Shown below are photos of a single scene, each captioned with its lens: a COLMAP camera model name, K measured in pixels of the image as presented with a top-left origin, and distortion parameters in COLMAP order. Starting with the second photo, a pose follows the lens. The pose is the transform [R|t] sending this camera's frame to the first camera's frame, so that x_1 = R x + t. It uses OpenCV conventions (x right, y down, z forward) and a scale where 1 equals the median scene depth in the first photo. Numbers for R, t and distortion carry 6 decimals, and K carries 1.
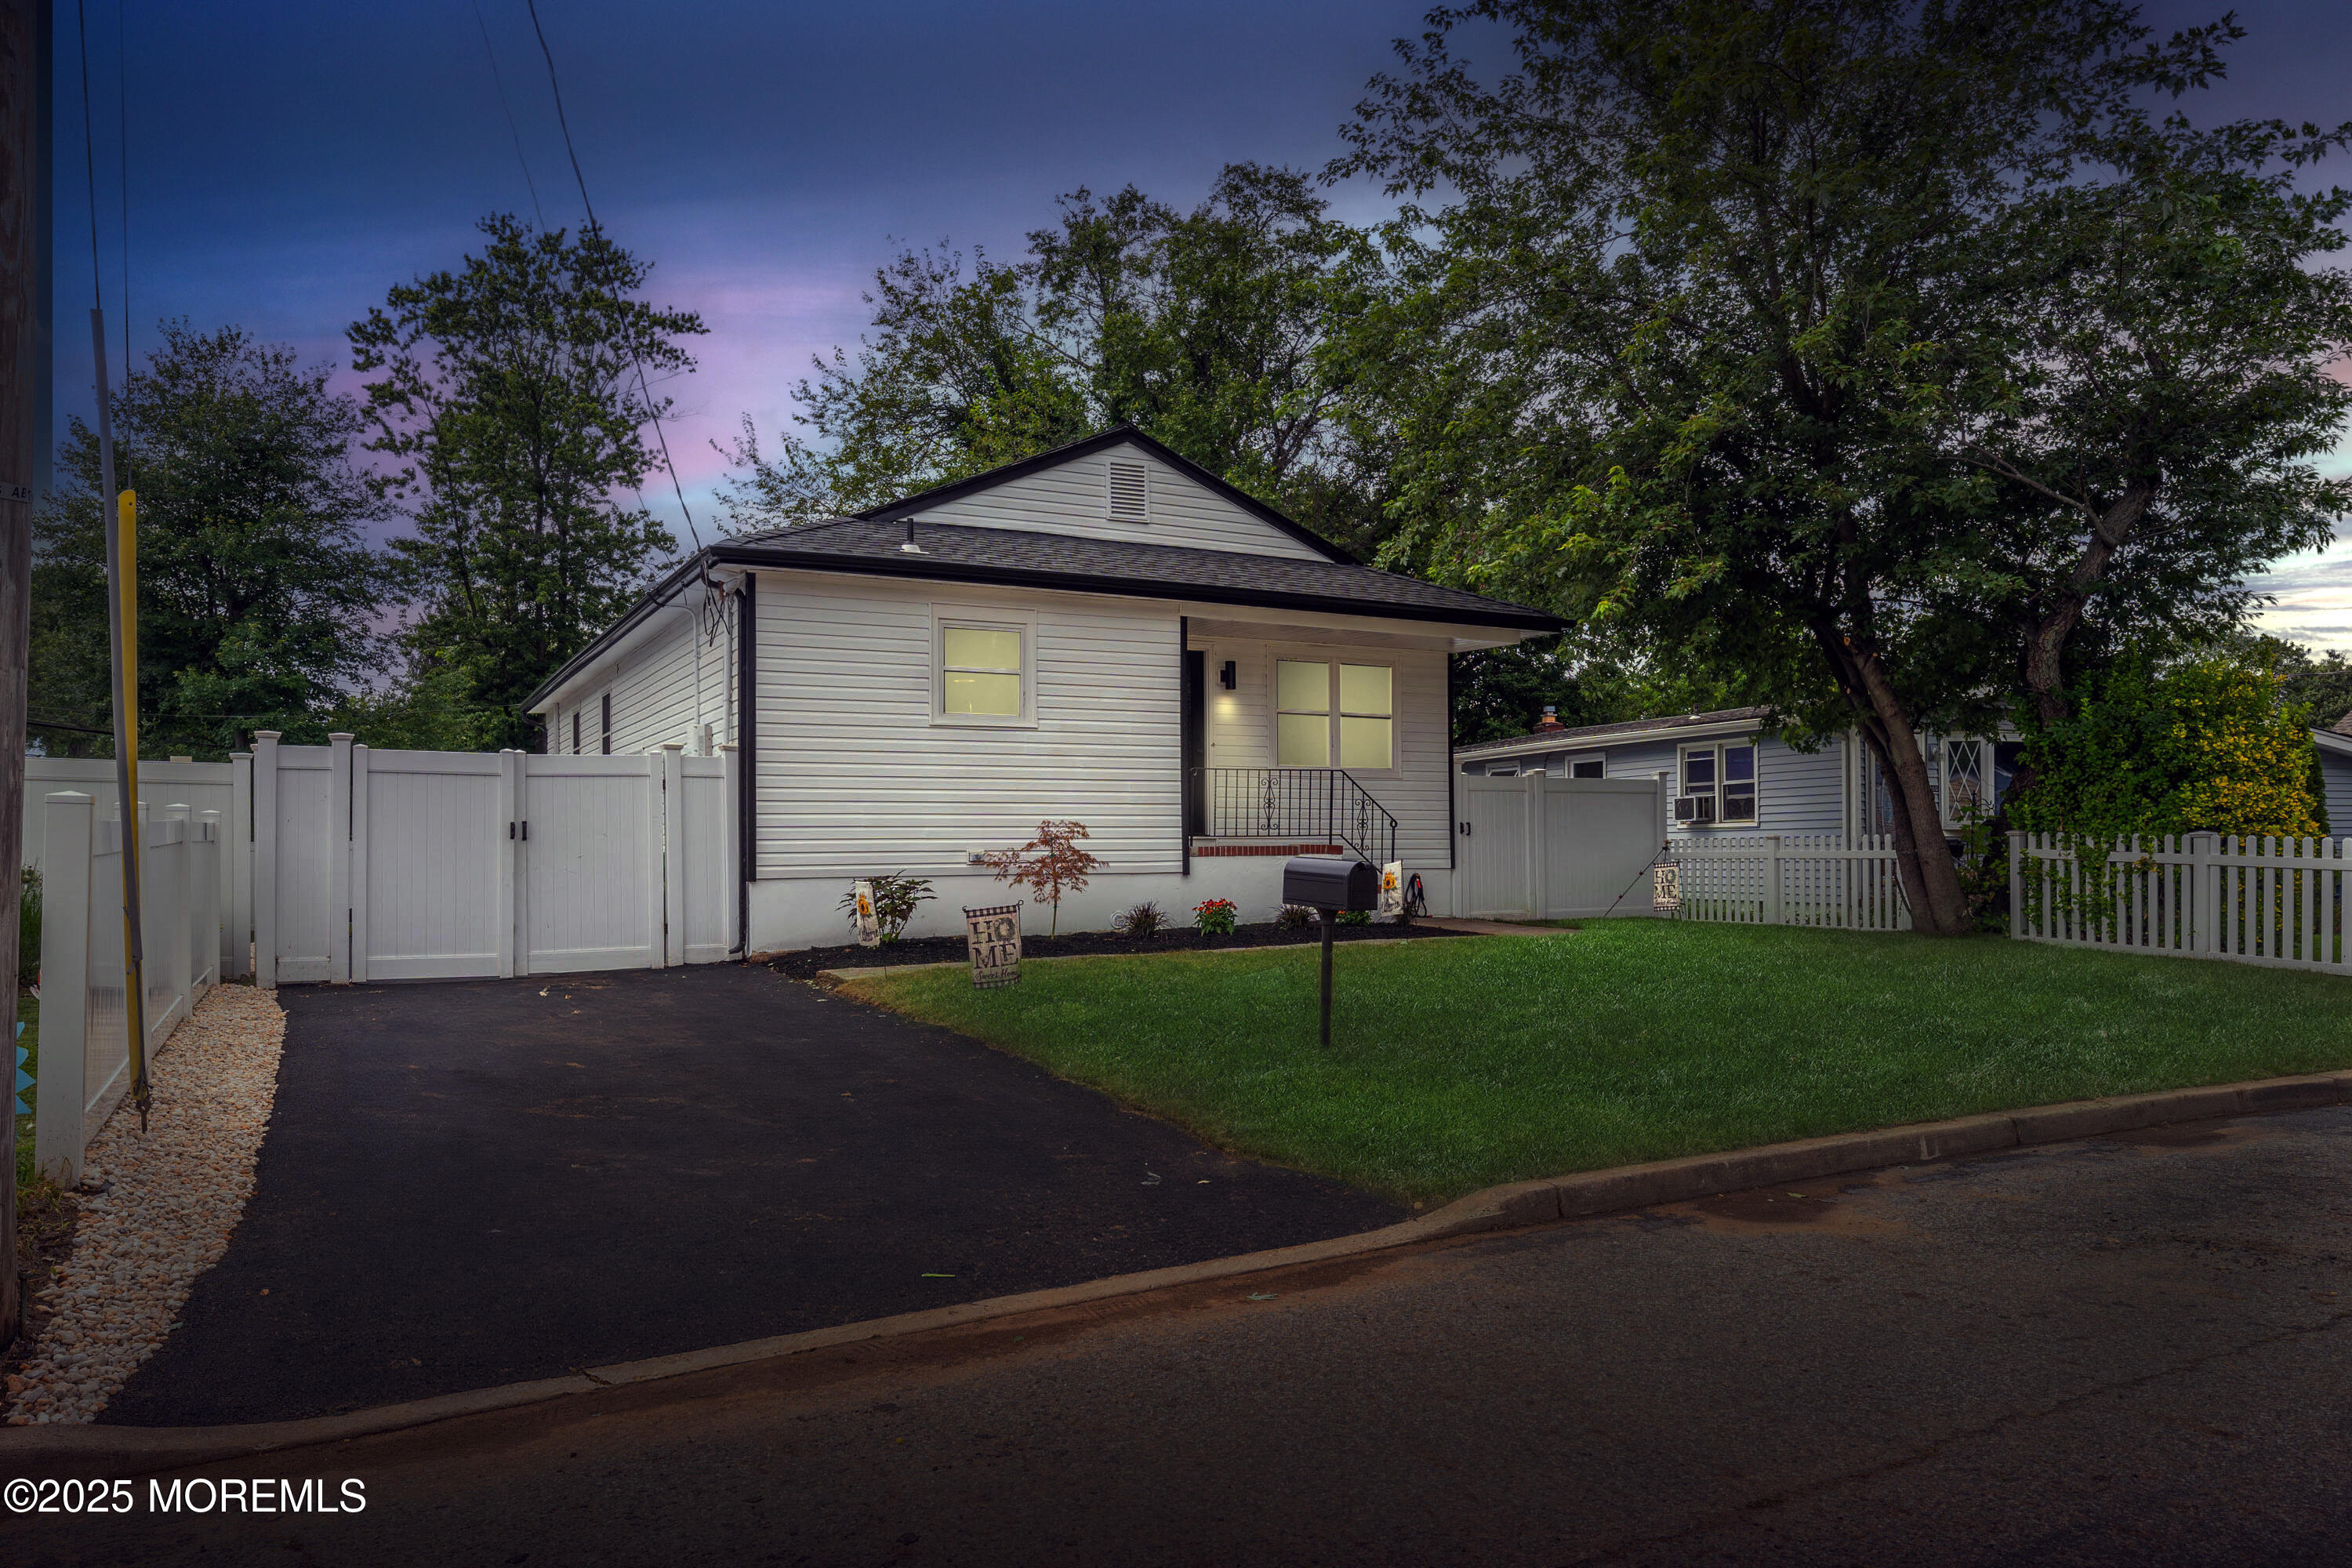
lens RADIAL K [[1571.9, 0, 1176.1], [0, 1571.9, 791.6], [0, 0, 1]] dist [-0.006825, -0.000465]
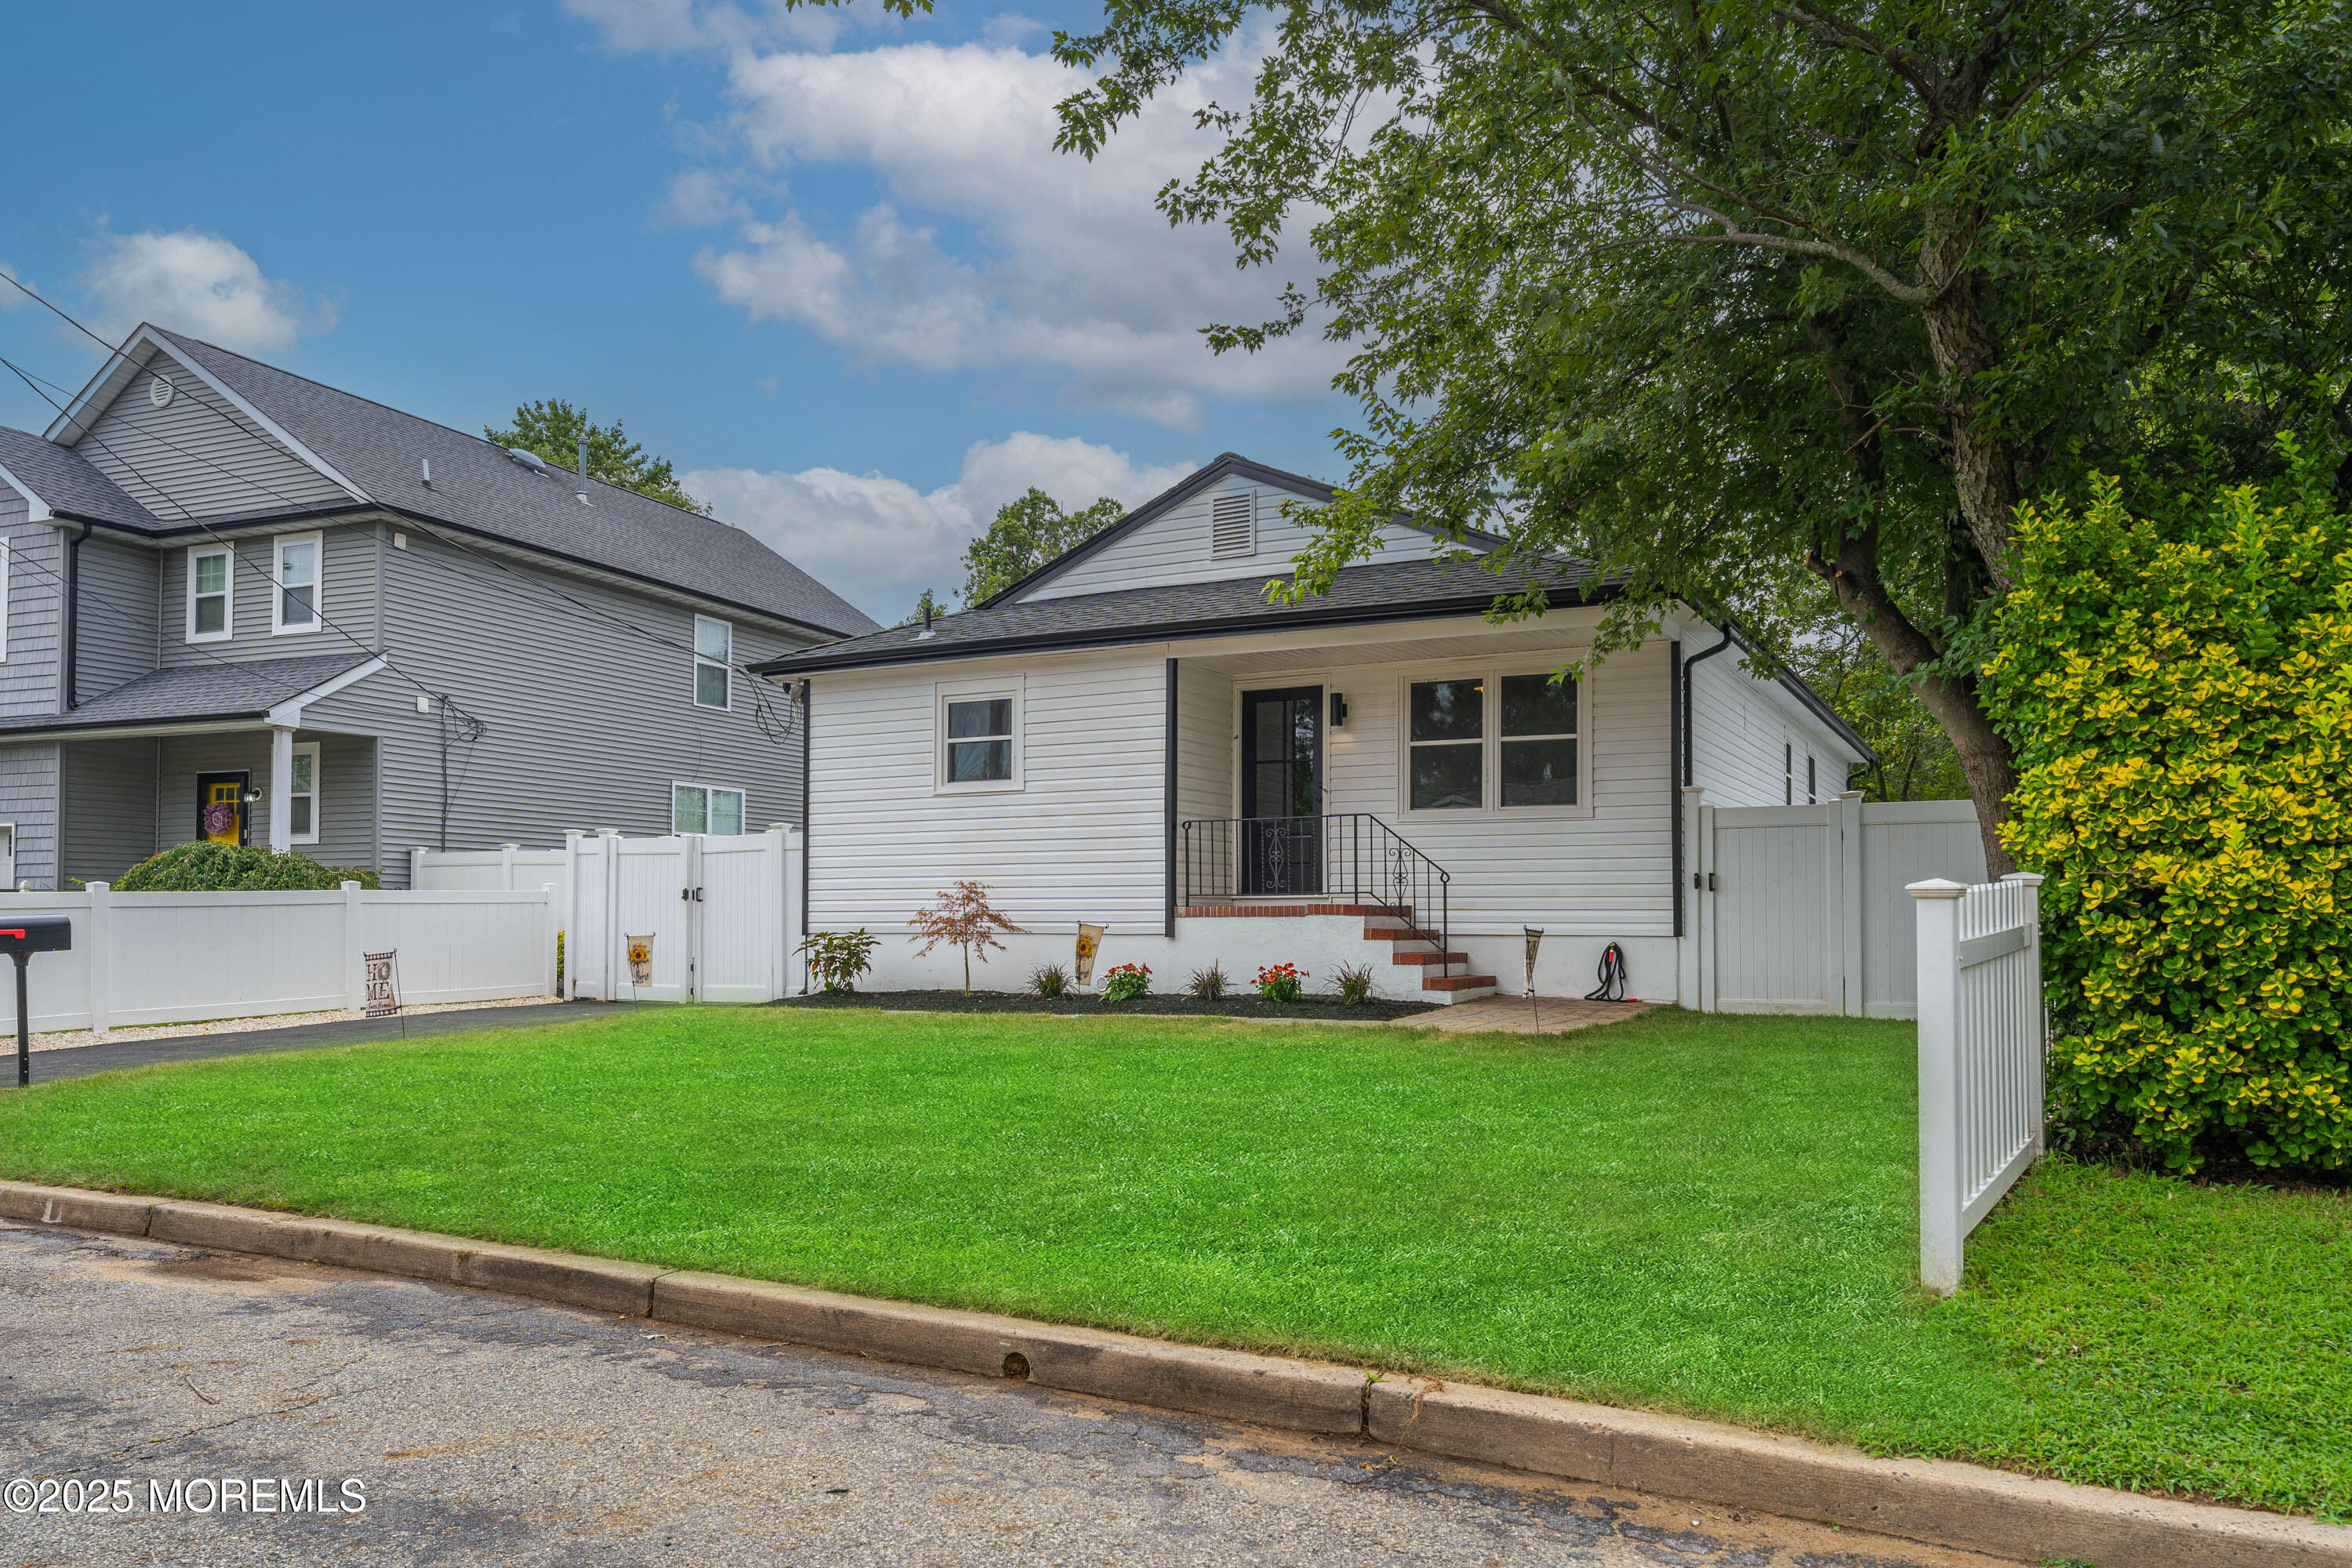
lens RADIAL K [[1648.0, 0, 1177.0], [0, 1648.0, 796.8], [0, 0, 1]] dist [0.006579, 0.003116]
pose [[0.569532, -0.051678, -0.820343, 0.798517], [0.028472, 0.998663, -0.043144, 0.012409], [0.821476, 0.001216, 0.570242, 0.443877]]
